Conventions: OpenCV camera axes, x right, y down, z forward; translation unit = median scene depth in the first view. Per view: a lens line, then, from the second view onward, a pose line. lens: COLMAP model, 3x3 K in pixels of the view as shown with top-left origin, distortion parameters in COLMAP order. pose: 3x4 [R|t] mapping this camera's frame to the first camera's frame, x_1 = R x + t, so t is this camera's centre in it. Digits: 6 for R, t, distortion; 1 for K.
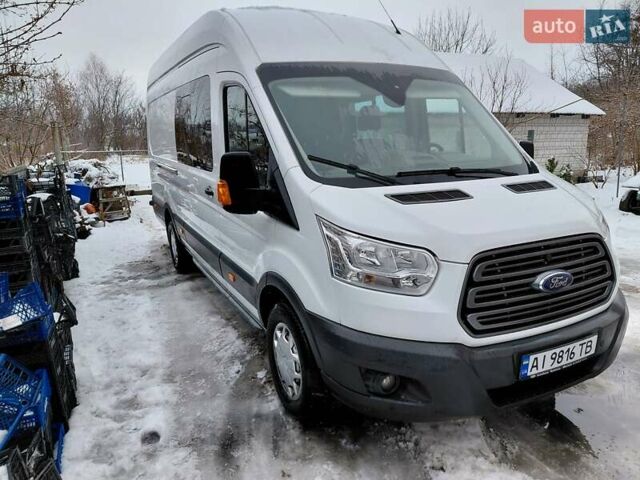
lens RADIAL K [[484.8, 0, 320.0], [0, 484.8, 240.0], [0, 0, 1]] dist [0.010209, -0.049317]
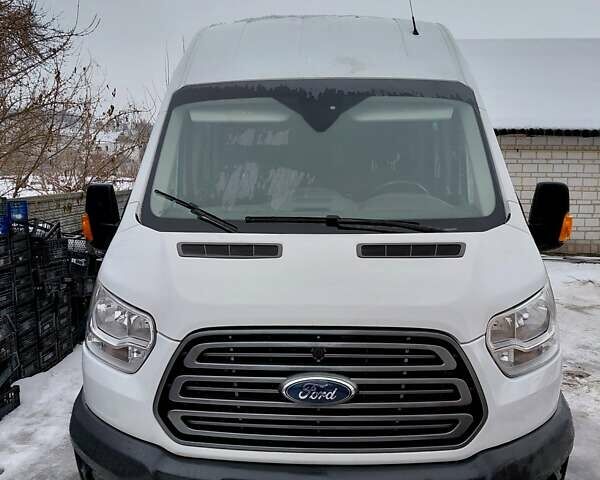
lens RADIAL K [[577.7, 0, 300.0], [0, 577.7, 240.0], [0, 0, 1]] dist [0.164478, -0.358863]
pose [[0.881116, 0.084688, -0.465256, 0.756435], [-0.117864, 0.992114, -0.042625, -0.078548], [0.457977, 0.092395, 0.884149, 0.224105]]
